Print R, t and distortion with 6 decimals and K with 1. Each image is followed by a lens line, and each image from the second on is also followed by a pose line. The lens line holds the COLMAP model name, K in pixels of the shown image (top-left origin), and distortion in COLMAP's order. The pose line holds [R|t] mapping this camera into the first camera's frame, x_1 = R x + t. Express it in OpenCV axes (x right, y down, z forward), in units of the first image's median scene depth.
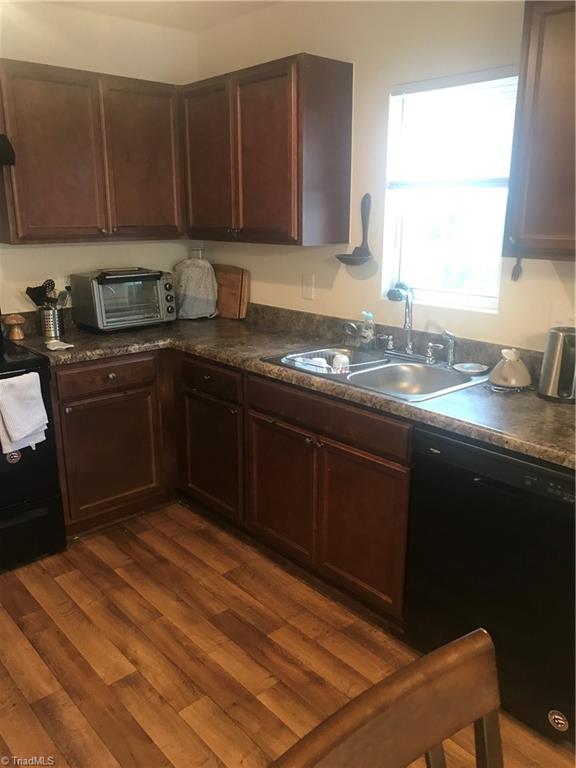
lens RADIAL K [[621.0, 0, 290.4], [0, 621.0, 385.8], [0, 0, 1]] dist [0.027211, -0.008202]
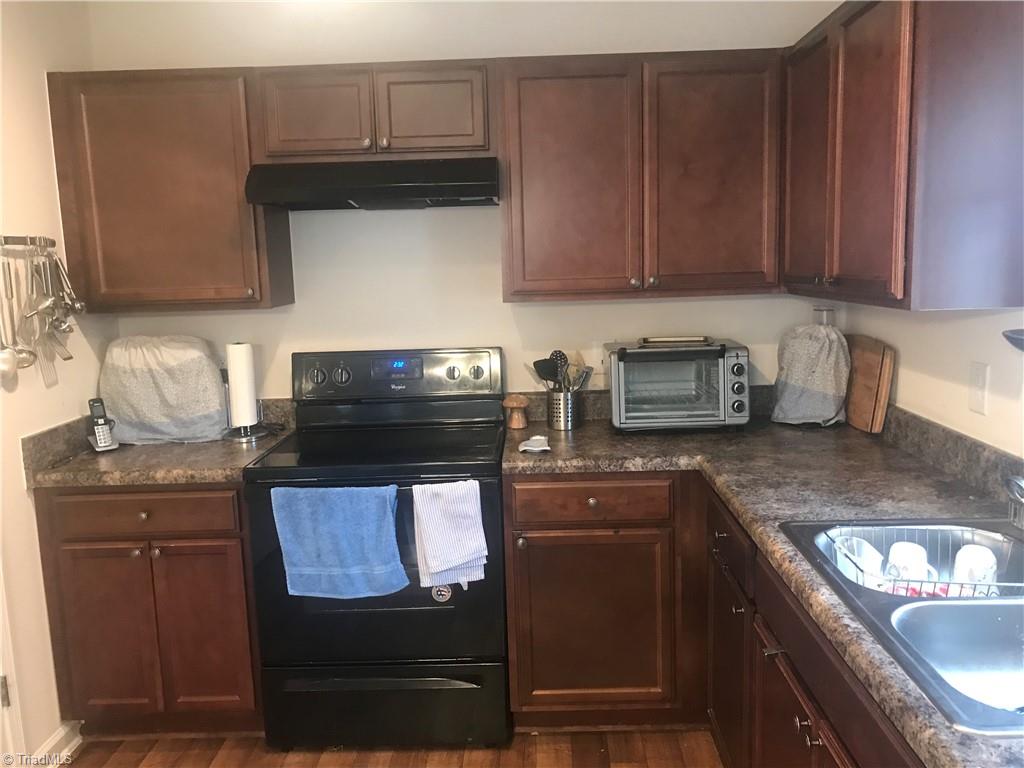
lens RADIAL K [[827.9, 0, 512.7], [0, 827.9, 381.0], [0, 0, 1]] dist [0.027211, -0.008202]
pose [[0.734158, 0.074690, -0.674858, 0.207198], [-0.151914, 0.986803, -0.056048, -0.073216], [0.661766, 0.143668, 0.735816, 0.270751]]
